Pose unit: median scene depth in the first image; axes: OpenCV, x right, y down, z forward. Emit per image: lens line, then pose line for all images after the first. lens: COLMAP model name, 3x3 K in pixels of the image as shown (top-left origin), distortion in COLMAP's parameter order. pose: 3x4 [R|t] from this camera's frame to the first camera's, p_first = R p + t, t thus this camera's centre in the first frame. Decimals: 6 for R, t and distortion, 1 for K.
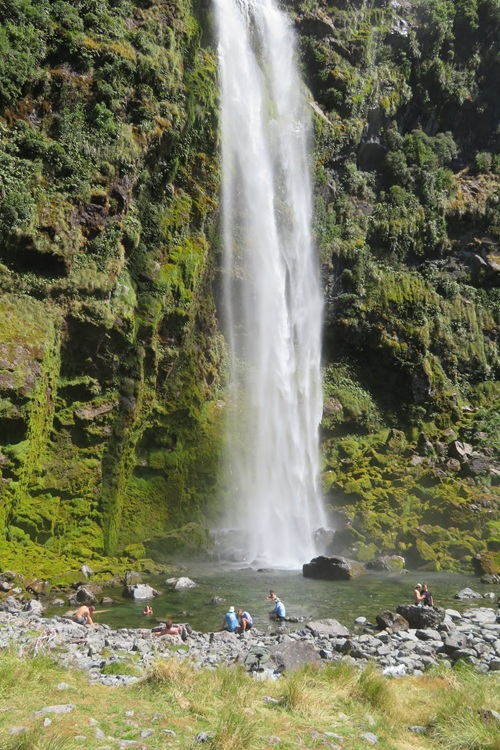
lens RADIAL K [[619.5, 0, 250.0], [0, 619.5, 375.0], [0, 0, 1]] dist [0.030046, 0.000966]
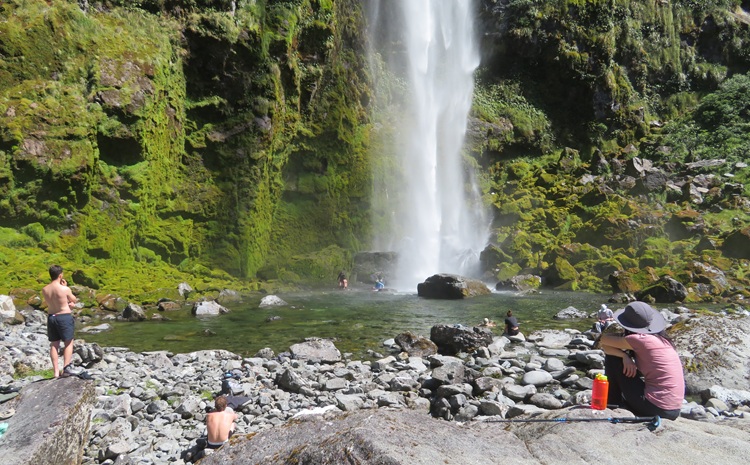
lens RADIAL K [[579.8, 0, 375.0], [0, 579.8, 232.5], [0, 0, 1]] dist [-0.004018, 0.002956]
pose [[0.987290, -0.012906, -0.158402, 0.104456], [0.043257, 0.980889, 0.189697, 0.043332], [0.152927, -0.194138, 0.968981, 0.116024]]
